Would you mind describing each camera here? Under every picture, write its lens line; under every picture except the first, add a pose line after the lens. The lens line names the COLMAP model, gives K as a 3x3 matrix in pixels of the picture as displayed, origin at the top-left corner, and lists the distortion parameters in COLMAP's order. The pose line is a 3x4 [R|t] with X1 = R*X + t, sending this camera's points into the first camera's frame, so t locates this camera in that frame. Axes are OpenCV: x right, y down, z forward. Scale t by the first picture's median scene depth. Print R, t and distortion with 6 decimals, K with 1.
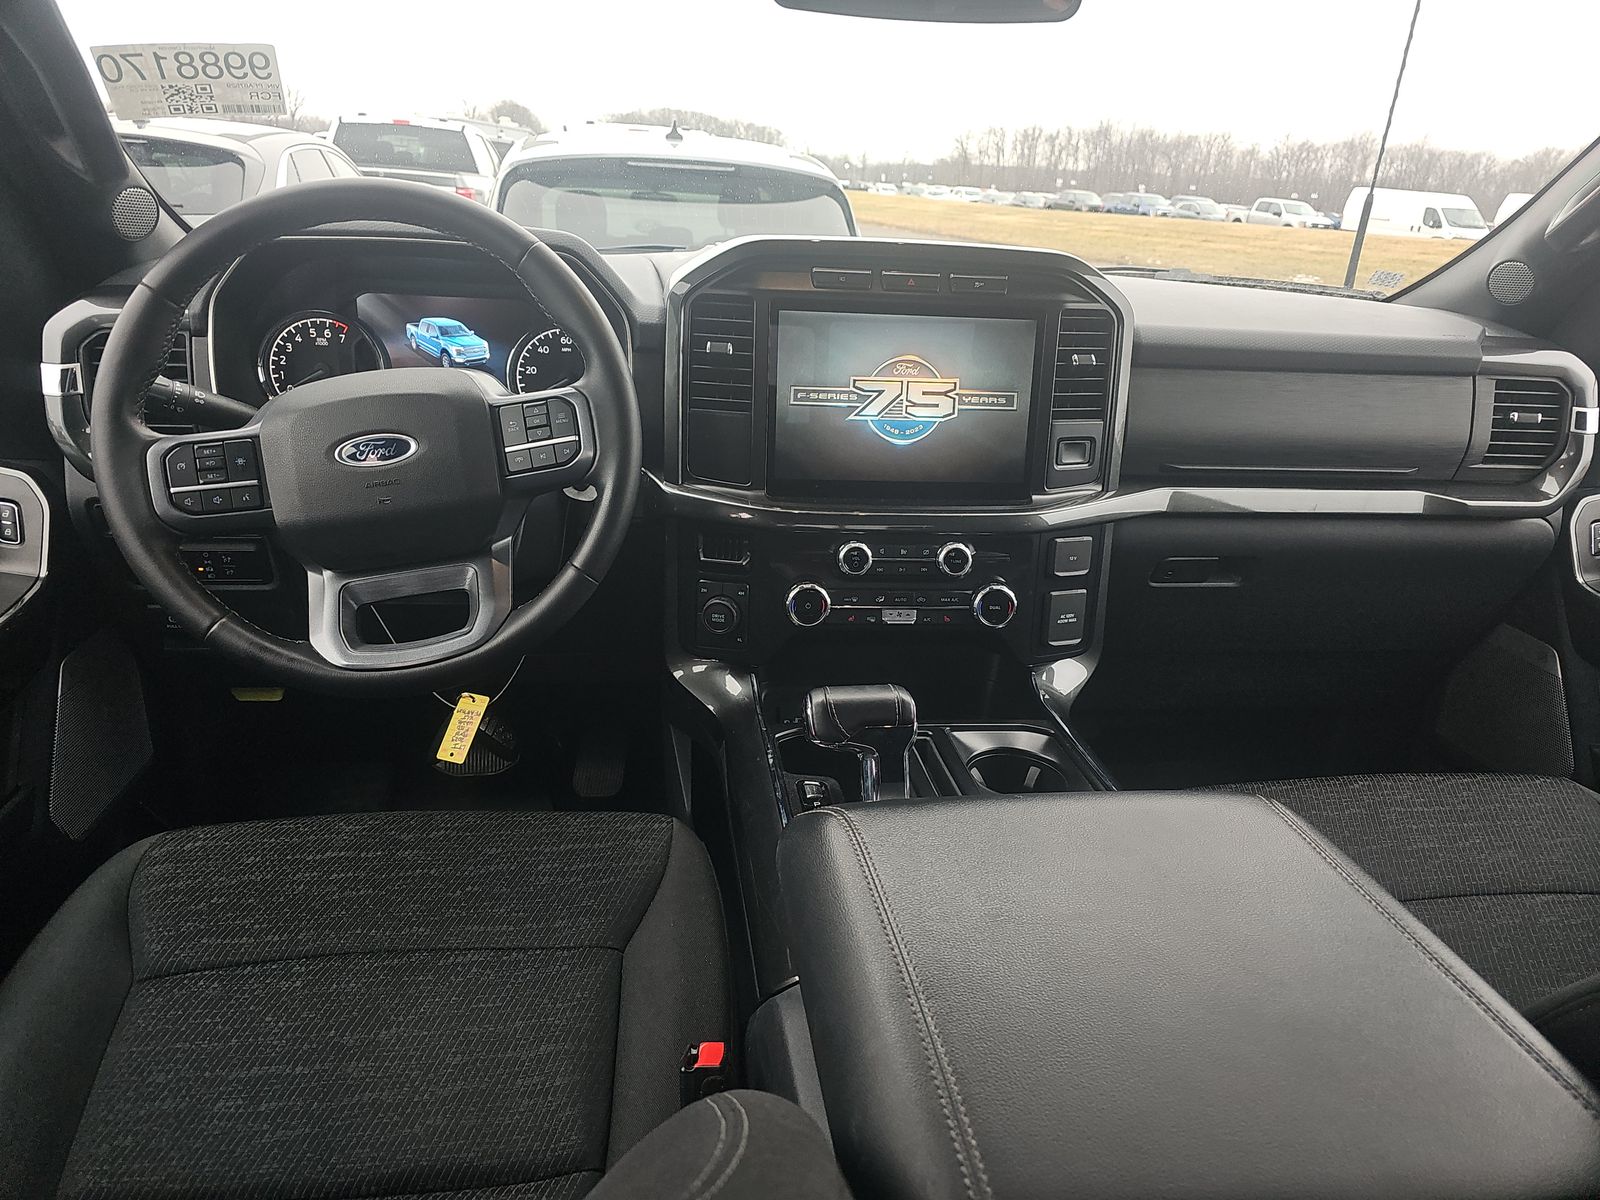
lens RADIAL K [[1084.5, 0, 800.0], [0, 1084.5, 600.0], [0, 0, 1]] dist [0.050187, -0.080938]
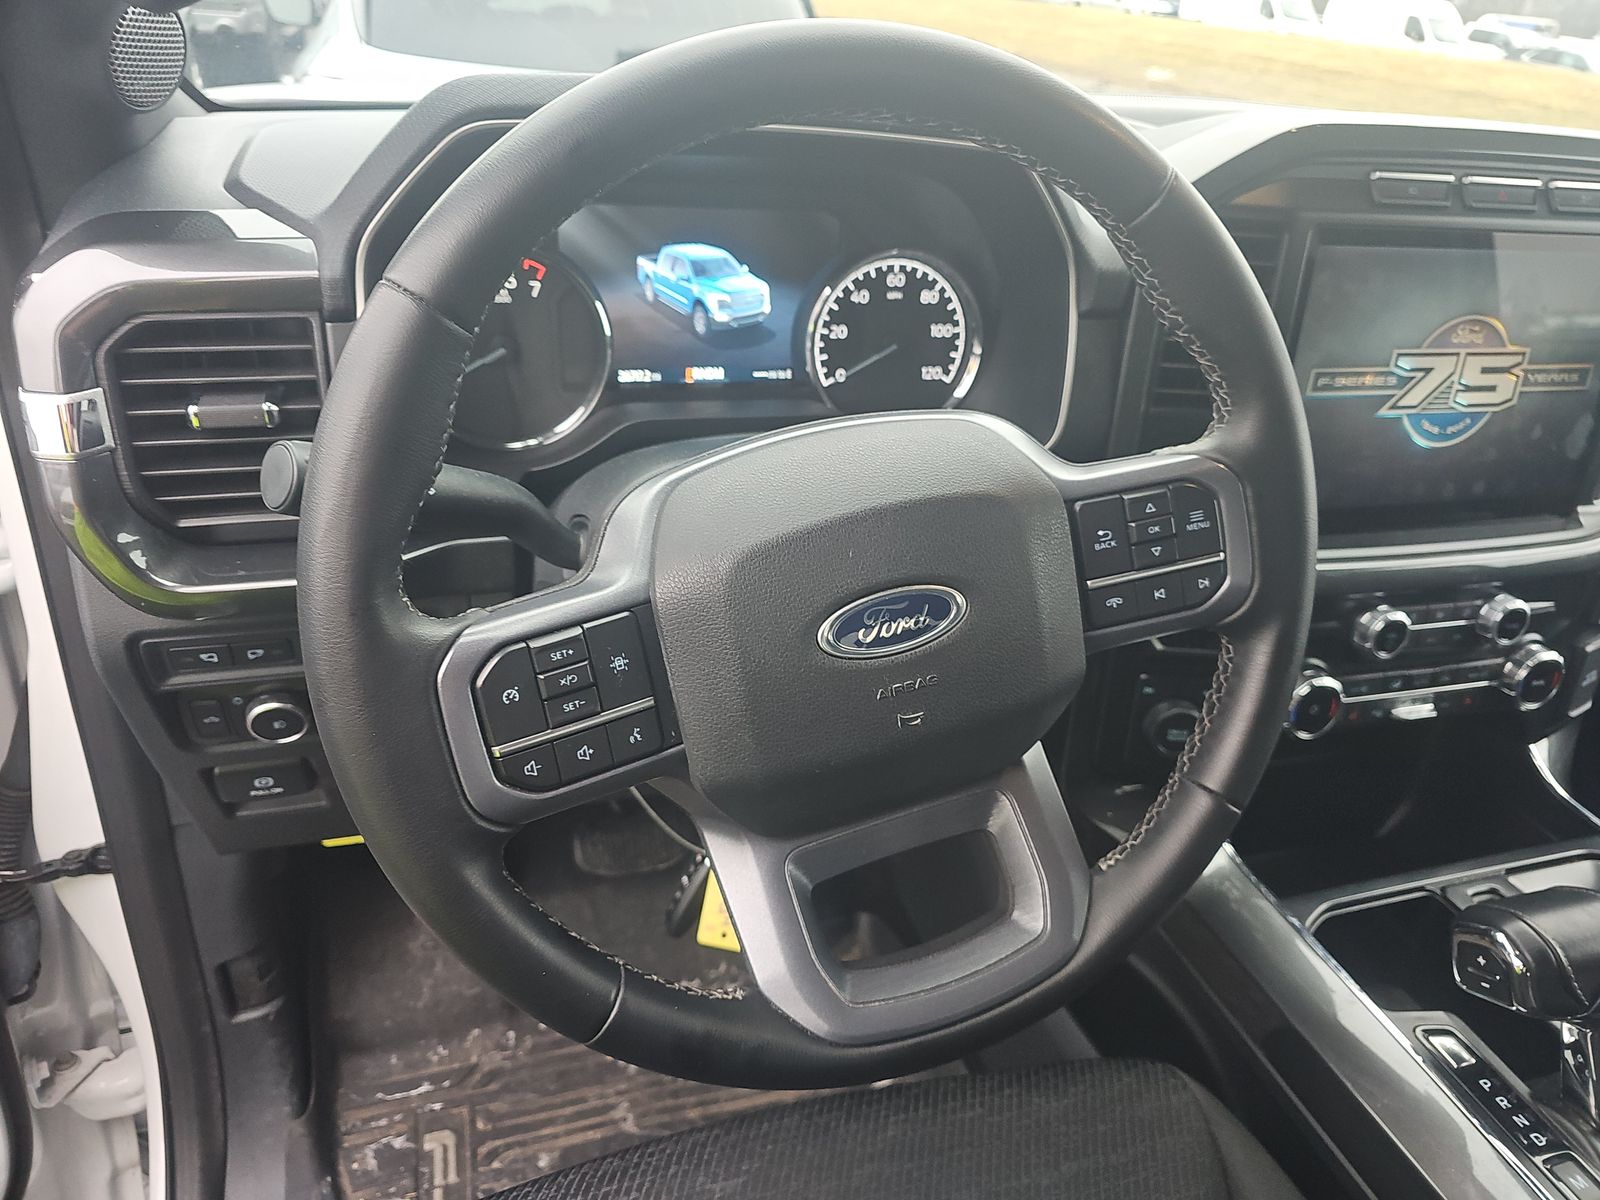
lens RADIAL K [[1084.5, 0, 800.0], [0, 1084.5, 600.0], [0, 0, 1]] dist [0.050187, -0.080938]
pose [[0.987017, -0.054030, 0.151259, -0.385043], [0.027701, 0.984875, 0.171037, -0.176472], [-0.158212, -0.164626, 0.973585, 0.410281]]
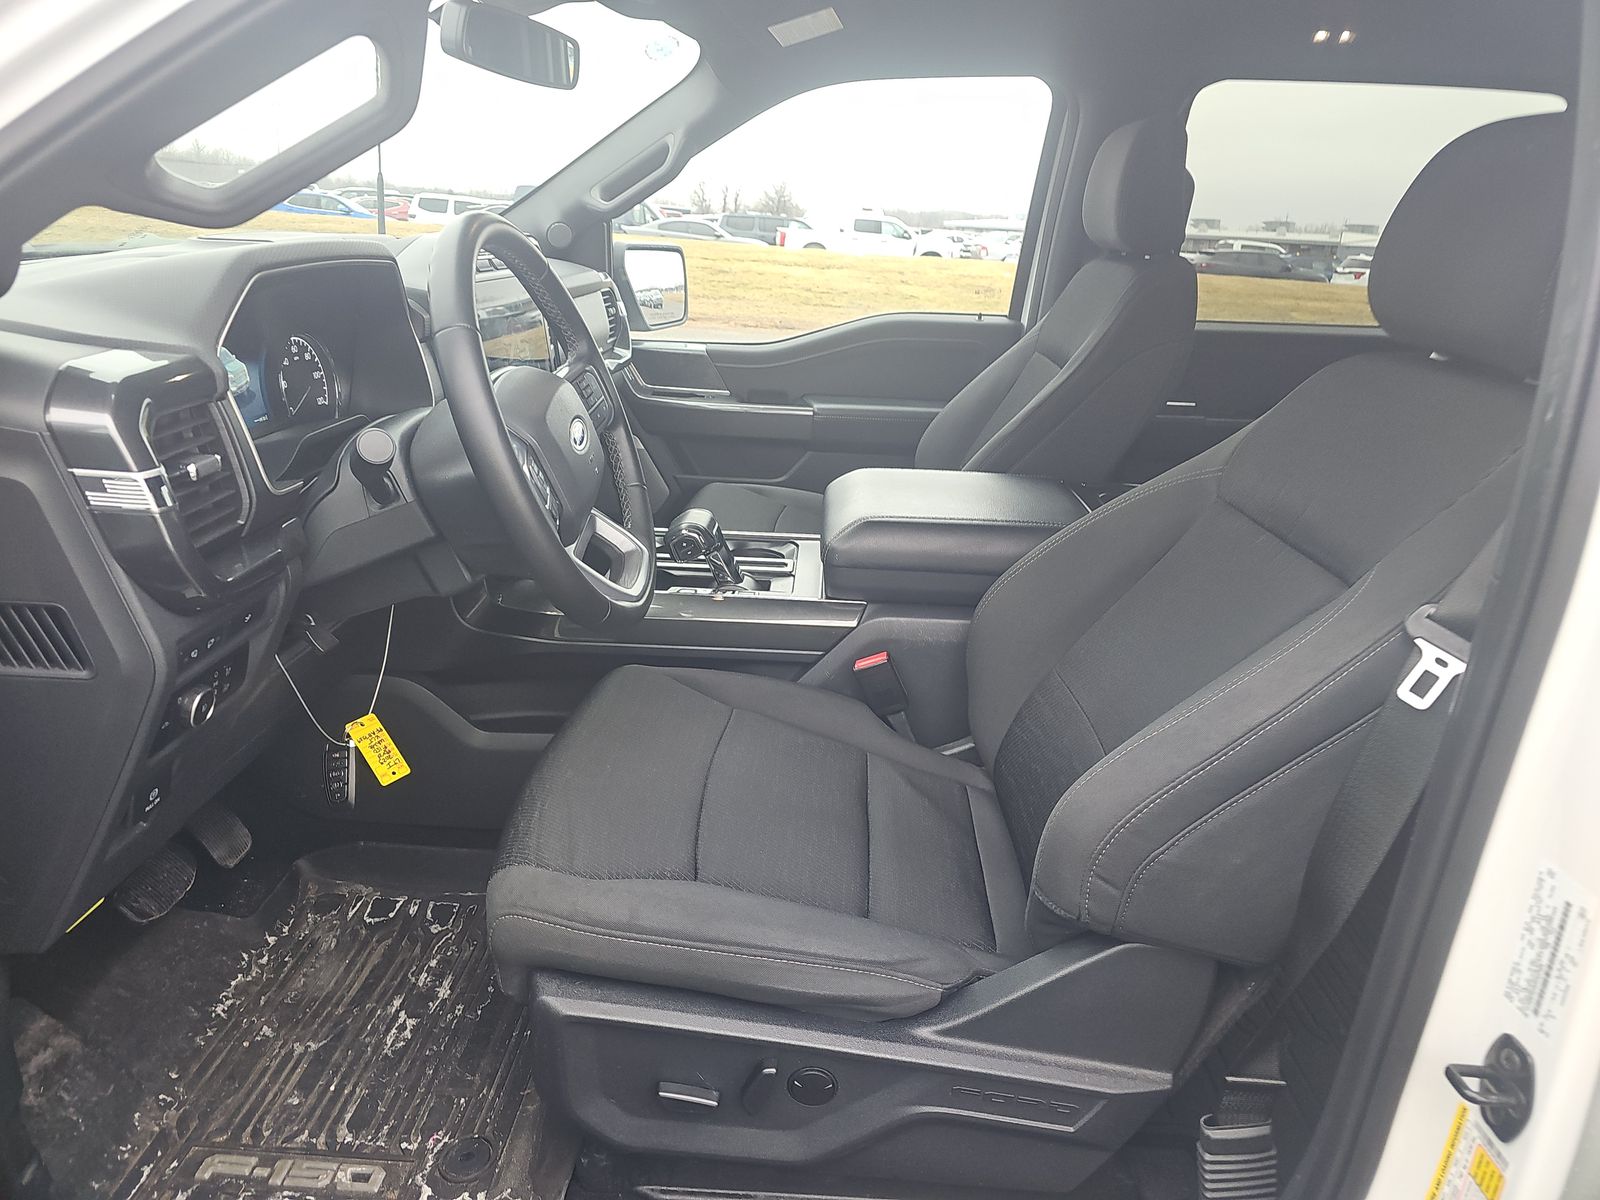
lens RADIAL K [[1084.5, 0, 800.0], [0, 1084.5, 600.0], [0, 0, 1]] dist [0.050187, -0.080938]
pose [[0.184641, -0.360532, 0.914289, -1.170898], [0.299986, 0.906563, 0.296903, -0.197511], [-0.935904, 0.219454, 0.275544, 0.363473]]
